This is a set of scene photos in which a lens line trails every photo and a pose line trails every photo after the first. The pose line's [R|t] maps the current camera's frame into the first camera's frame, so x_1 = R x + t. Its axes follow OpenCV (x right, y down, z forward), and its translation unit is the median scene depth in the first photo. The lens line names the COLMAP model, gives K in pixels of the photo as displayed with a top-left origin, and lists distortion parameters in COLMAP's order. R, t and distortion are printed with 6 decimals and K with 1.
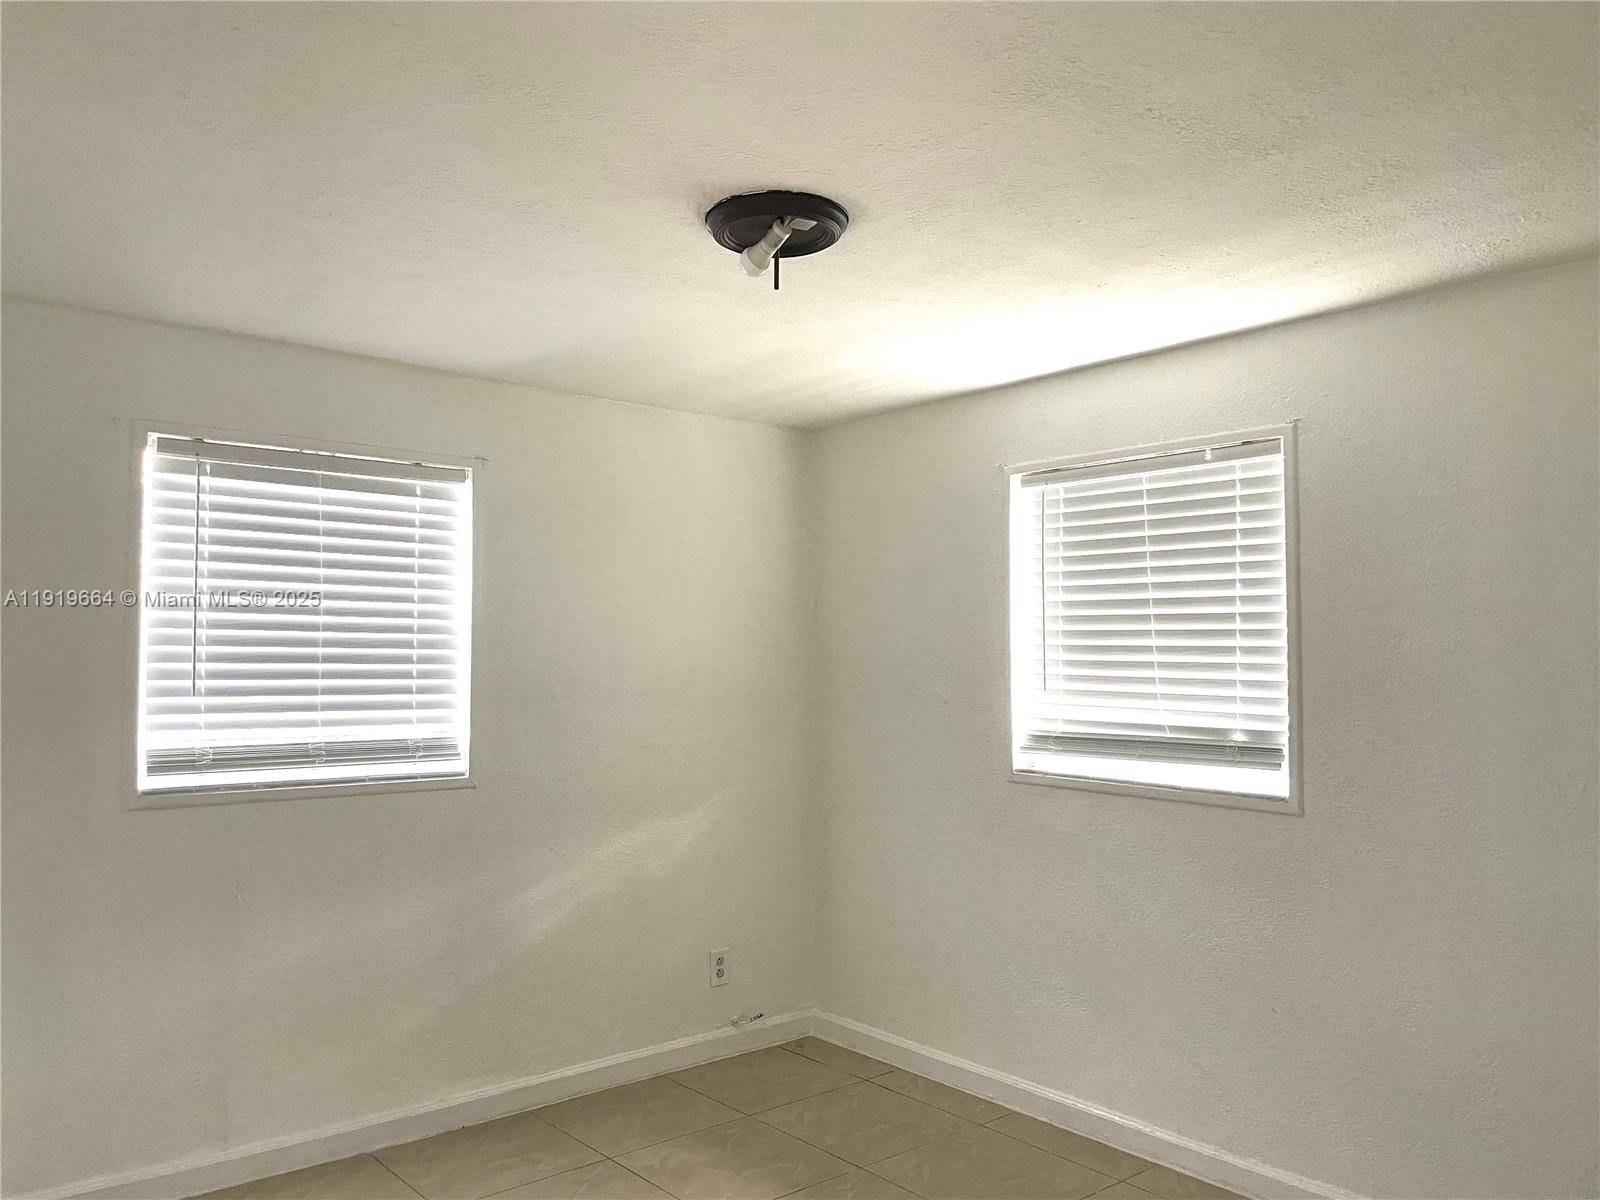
lens RADIAL K [[1226.9, 0, 802.3], [0, 1226.9, 597.7], [0, 0, 1]] dist [0.068286, -0.087197]
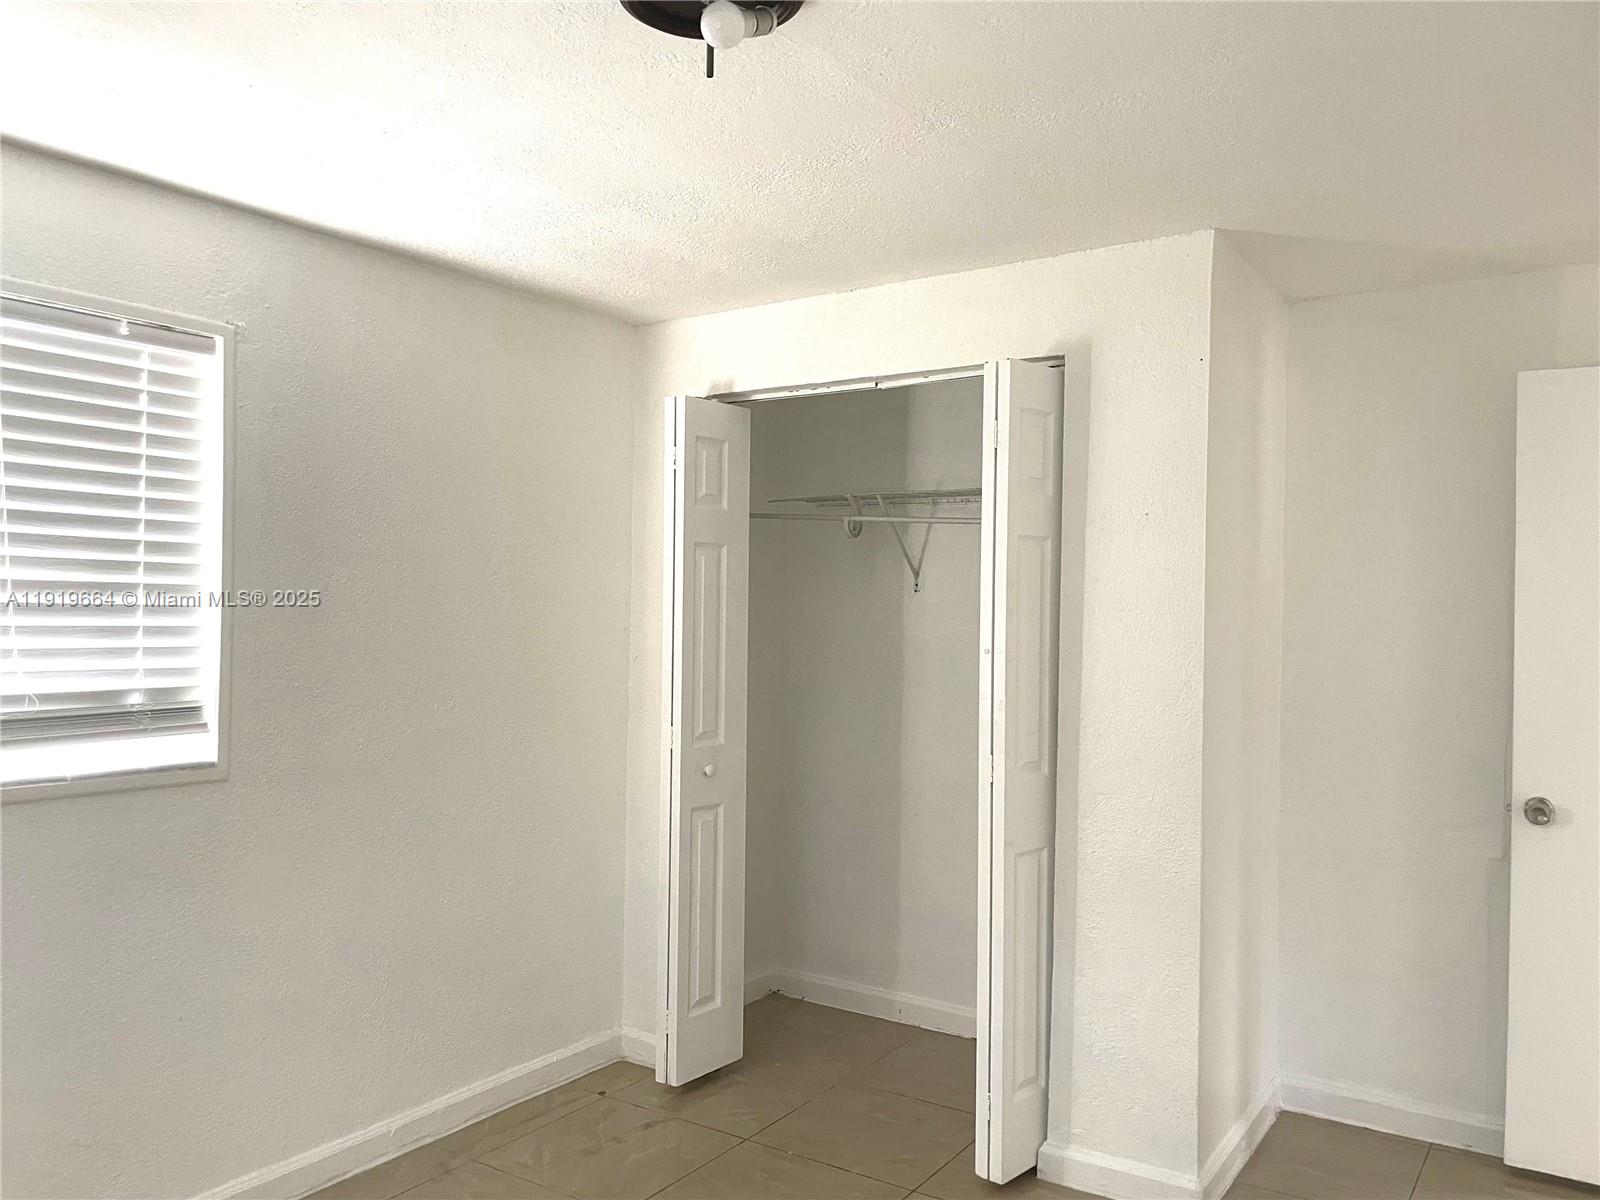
lens RADIAL K [[1226.9, 0, 800.5], [0, 1226.9, 607.4], [0, 0, 1]] dist [0.068286, -0.087197]
pose [[-0.294384, -0.003574, 0.955681, -0.521320], [-0.056752, 0.998294, -0.013748, 0.041477], [-0.954001, -0.058284, -0.294084, 0.830710]]
